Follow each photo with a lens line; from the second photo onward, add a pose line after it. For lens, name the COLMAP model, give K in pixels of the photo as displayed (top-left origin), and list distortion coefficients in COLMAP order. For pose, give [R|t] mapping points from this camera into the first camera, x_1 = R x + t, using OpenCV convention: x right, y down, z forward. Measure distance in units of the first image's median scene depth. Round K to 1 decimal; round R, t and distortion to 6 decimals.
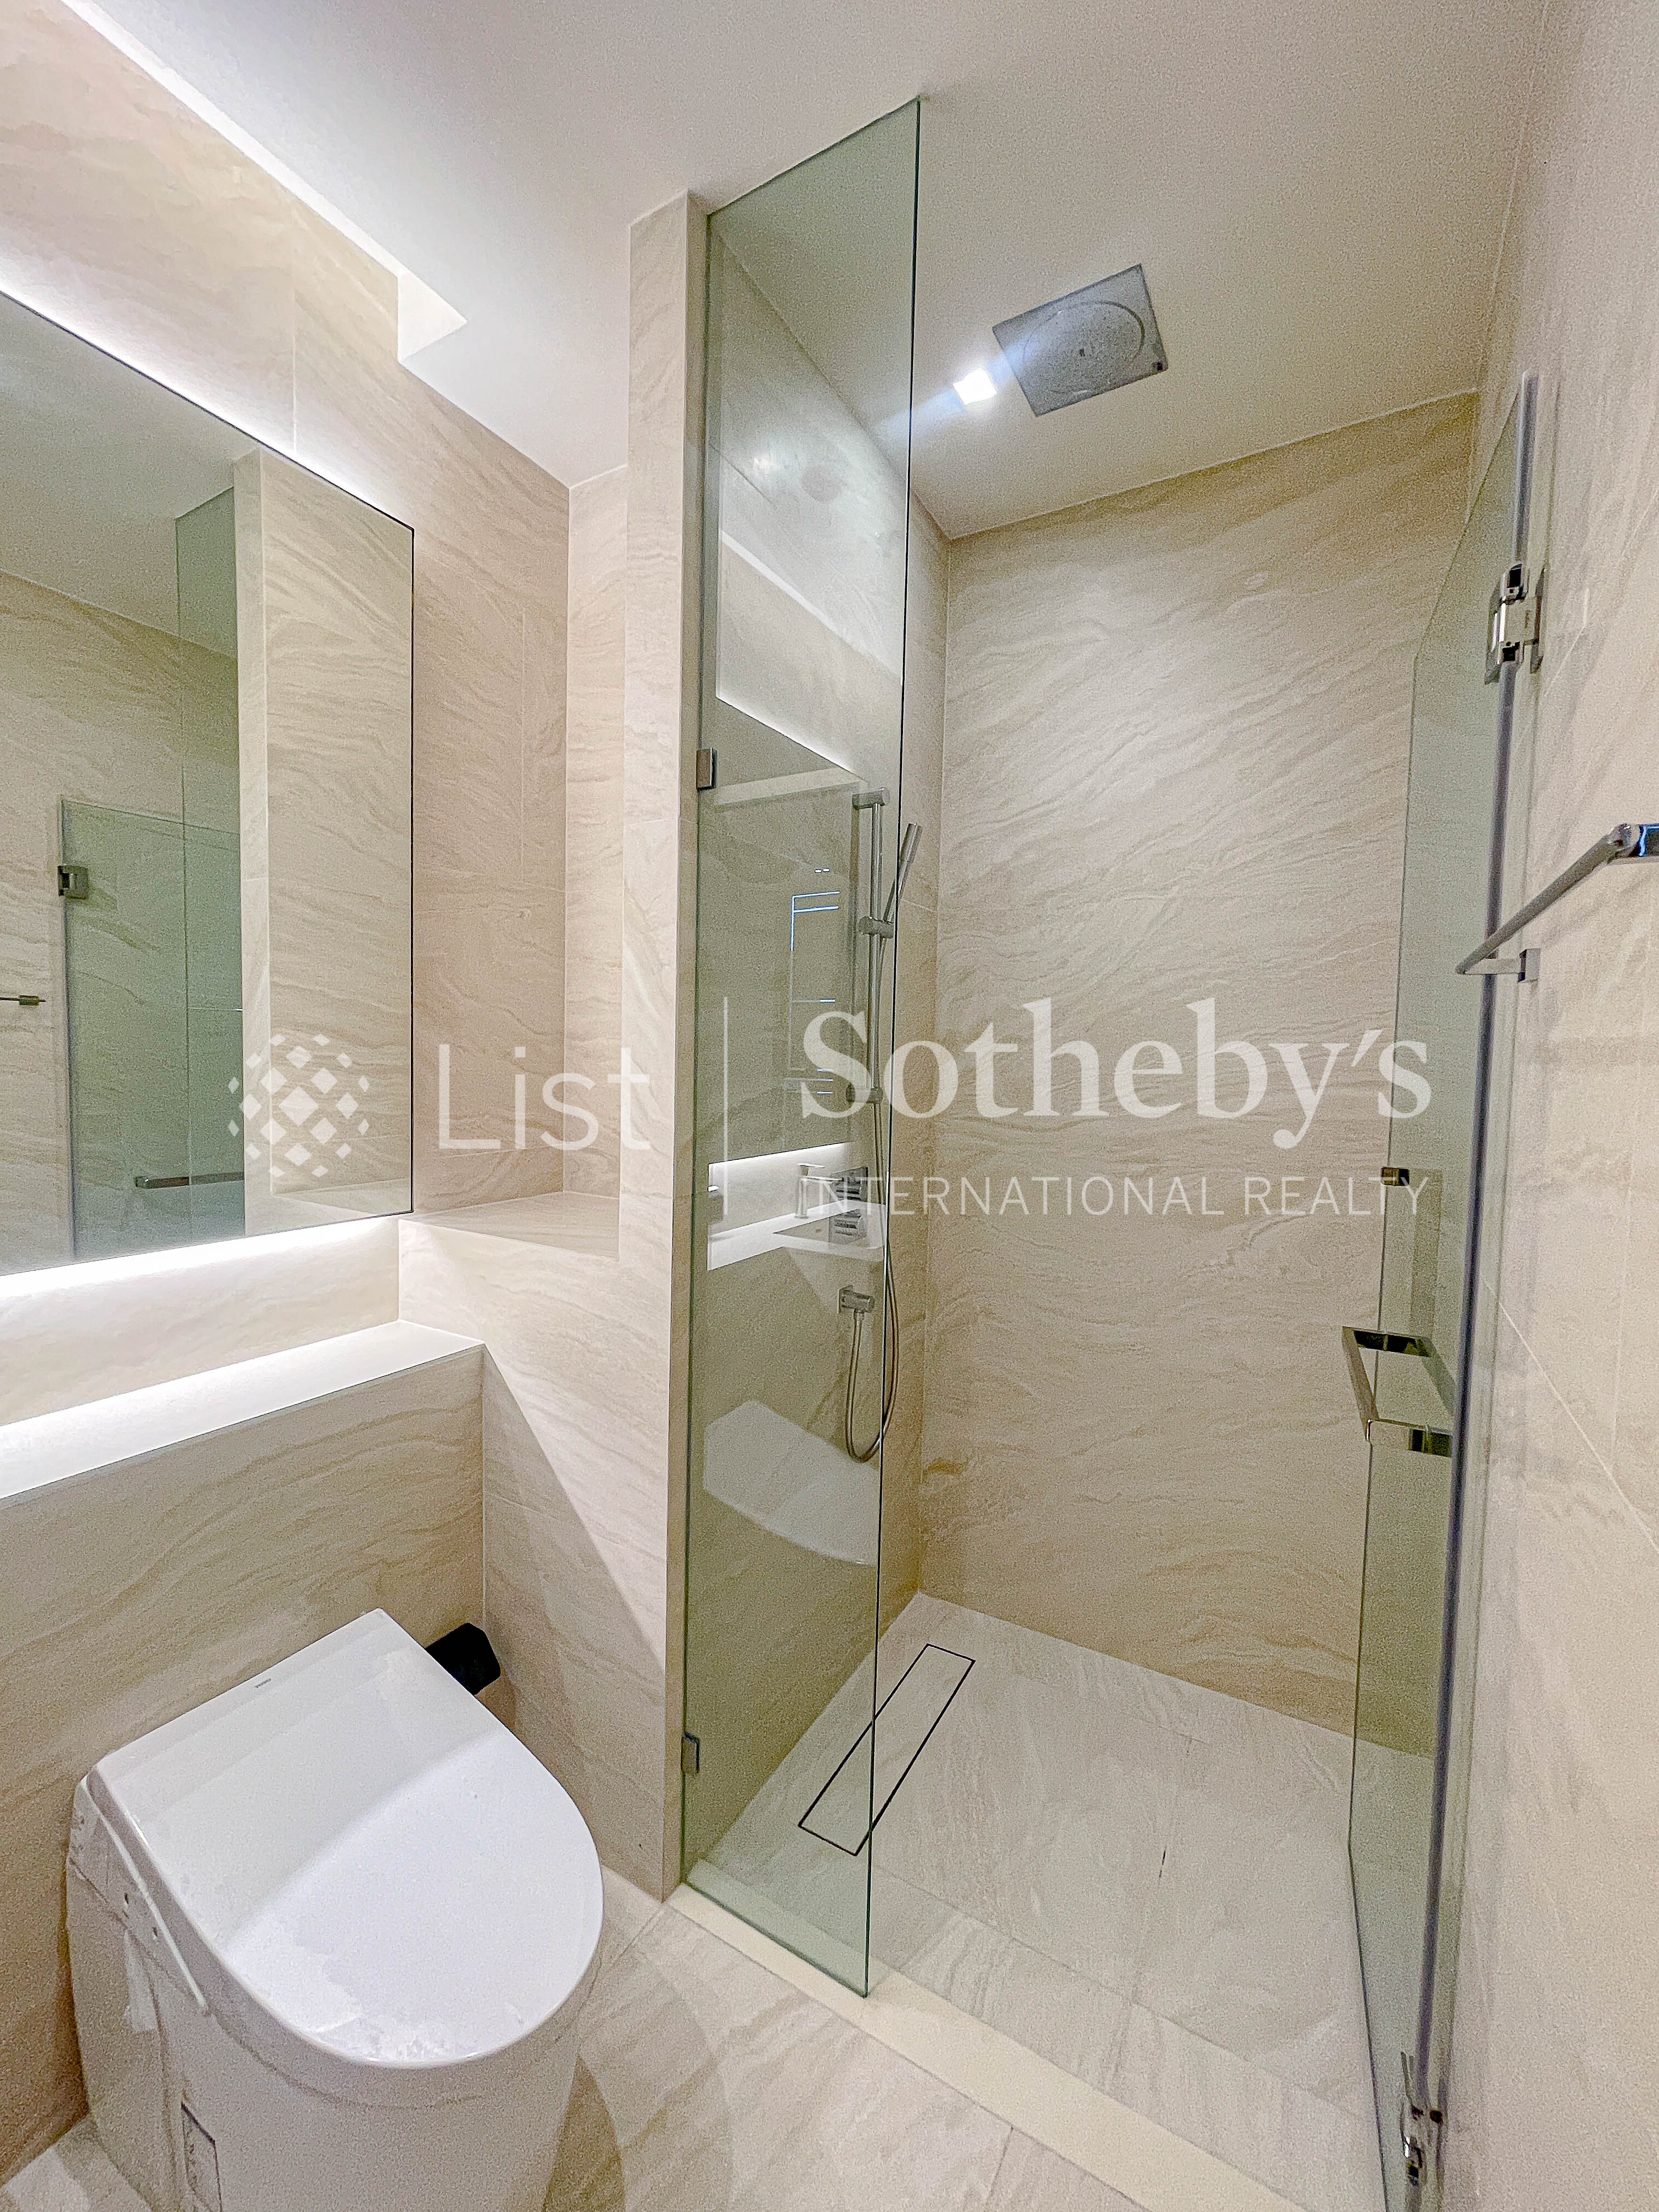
lens RADIAL K [[899.8, 0, 821.5], [0, 899.8, 1097.3], [0, 0, 1]] dist [0.017092, -0.007214]
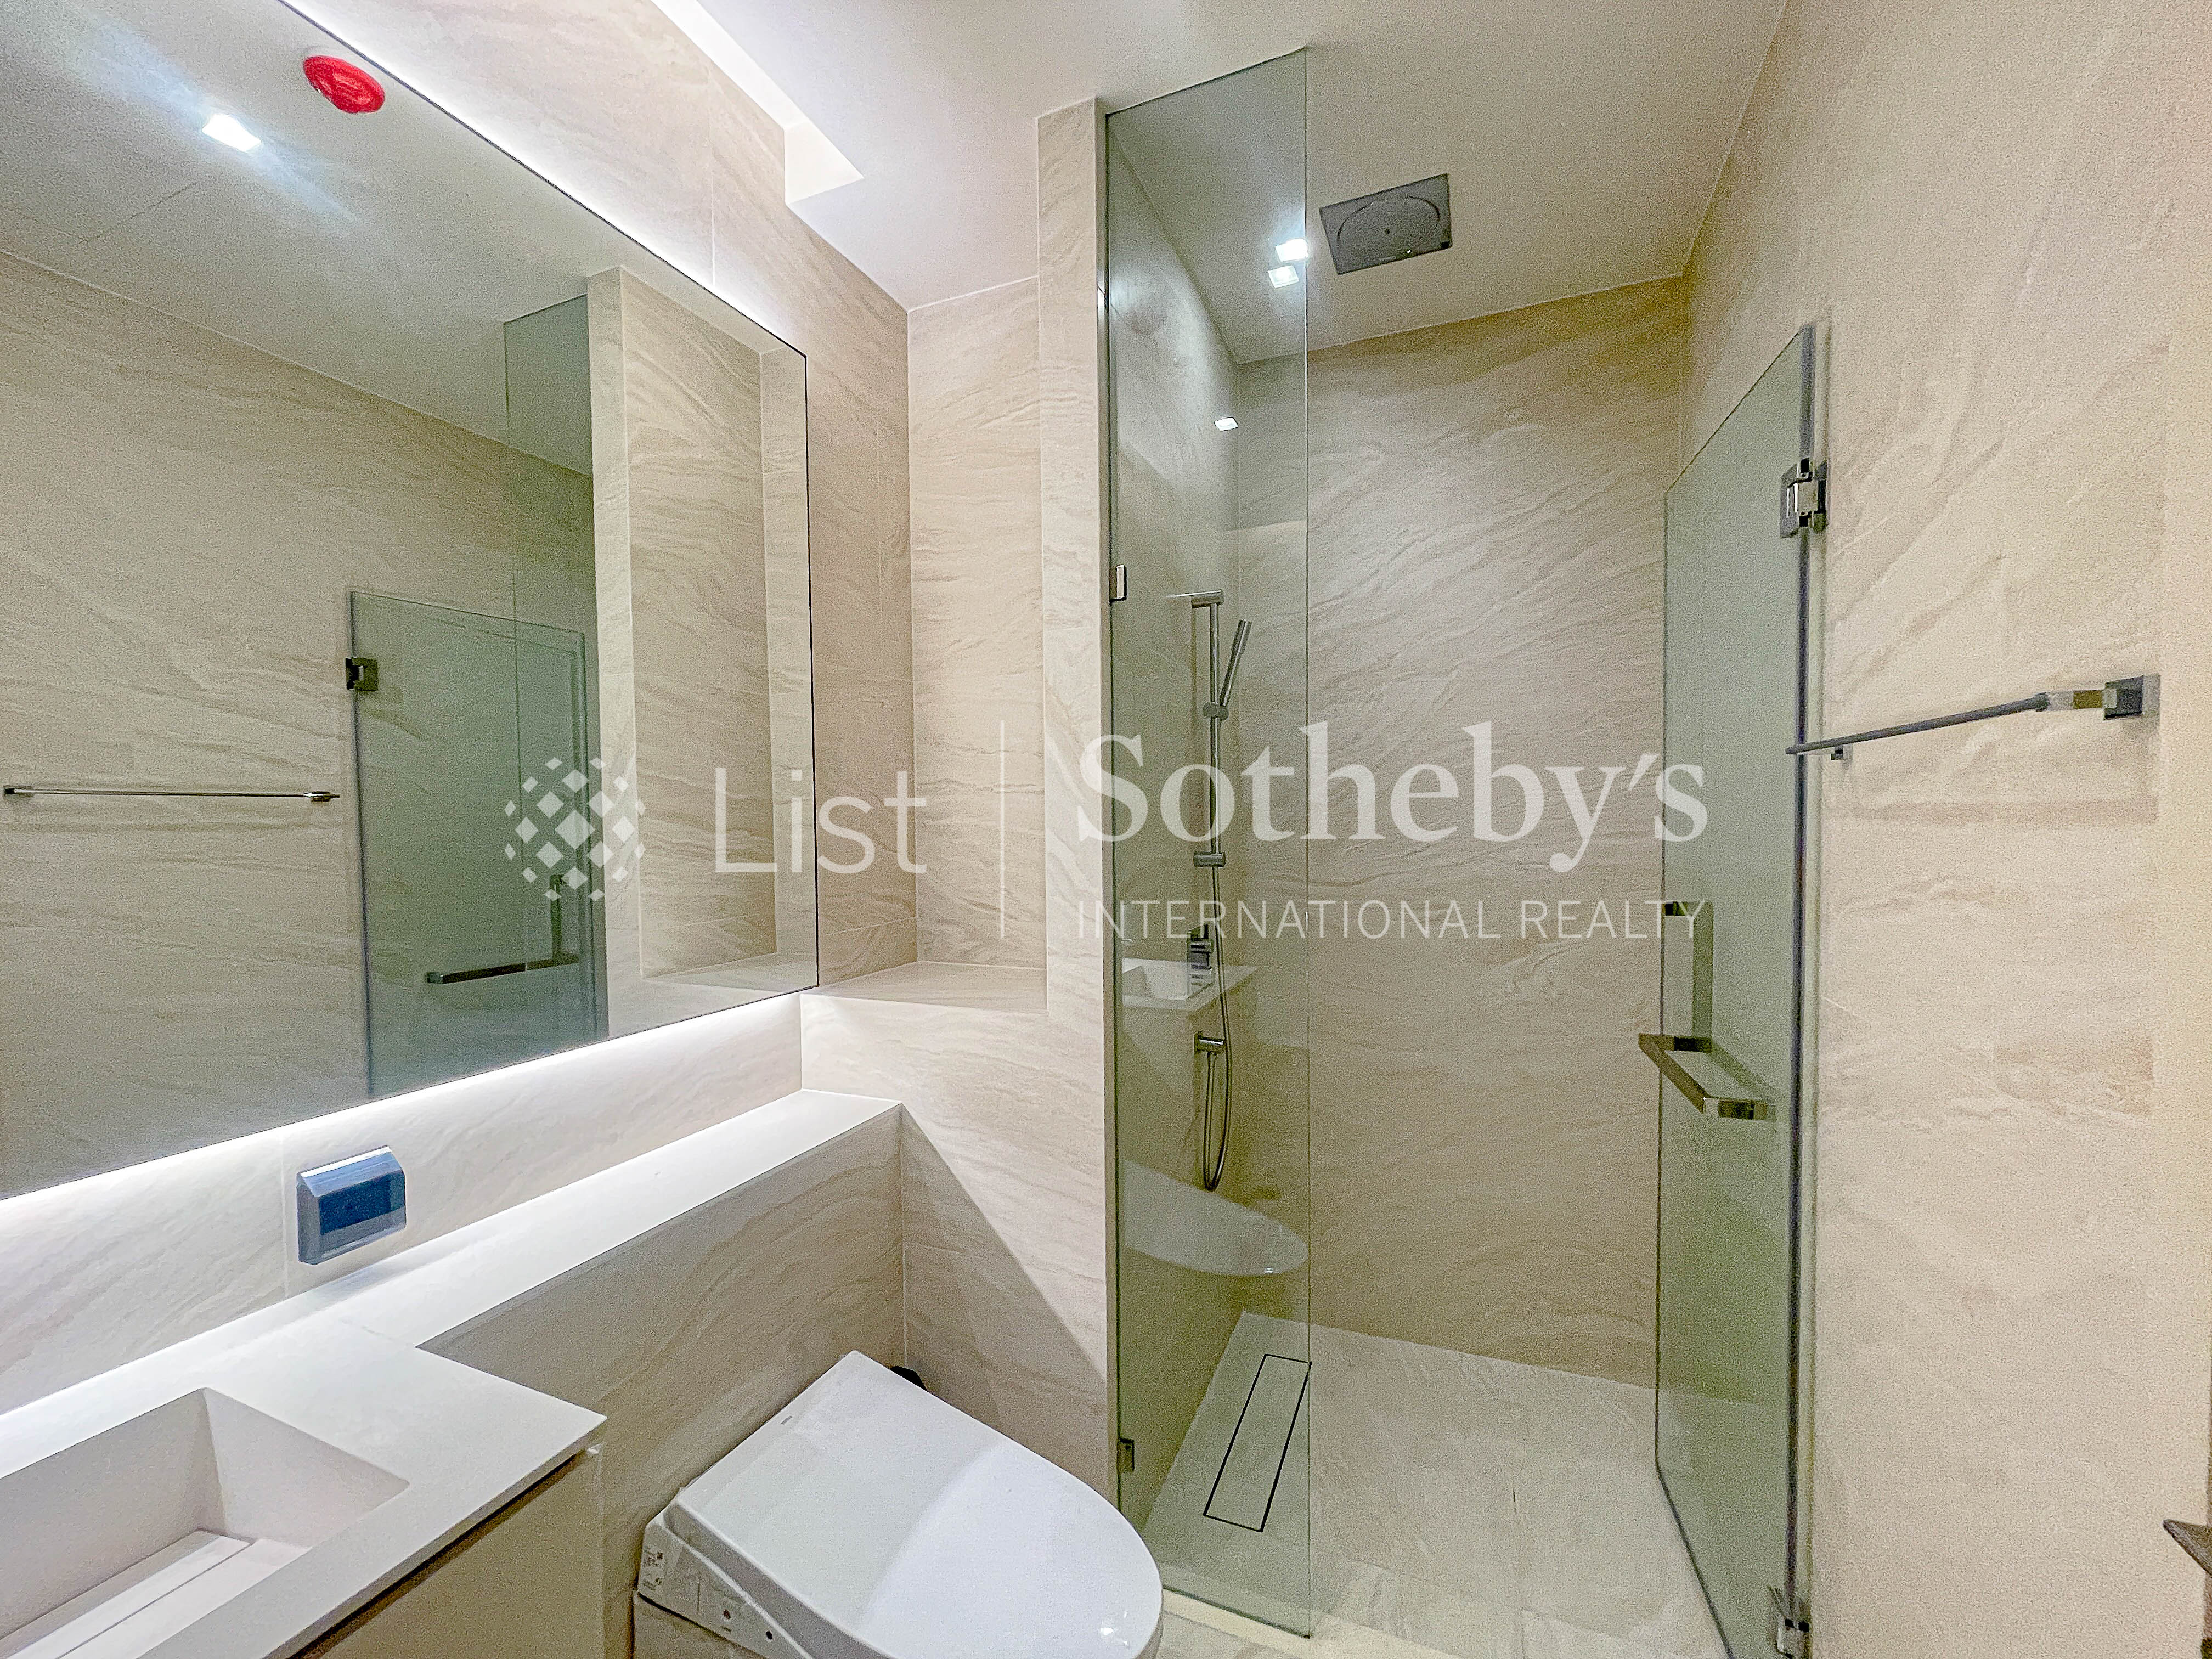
lens RADIAL K [[899.8, 0, 1106.7], [0, 899.8, 840.4], [0, 0, 1]] dist [0.017092, -0.007214]
pose [[0.990627, -0.036966, 0.131500, -0.231847], [0.039833, 0.999021, -0.019233, -0.010463], [-0.130660, 0.024291, 0.991130, -0.099884]]
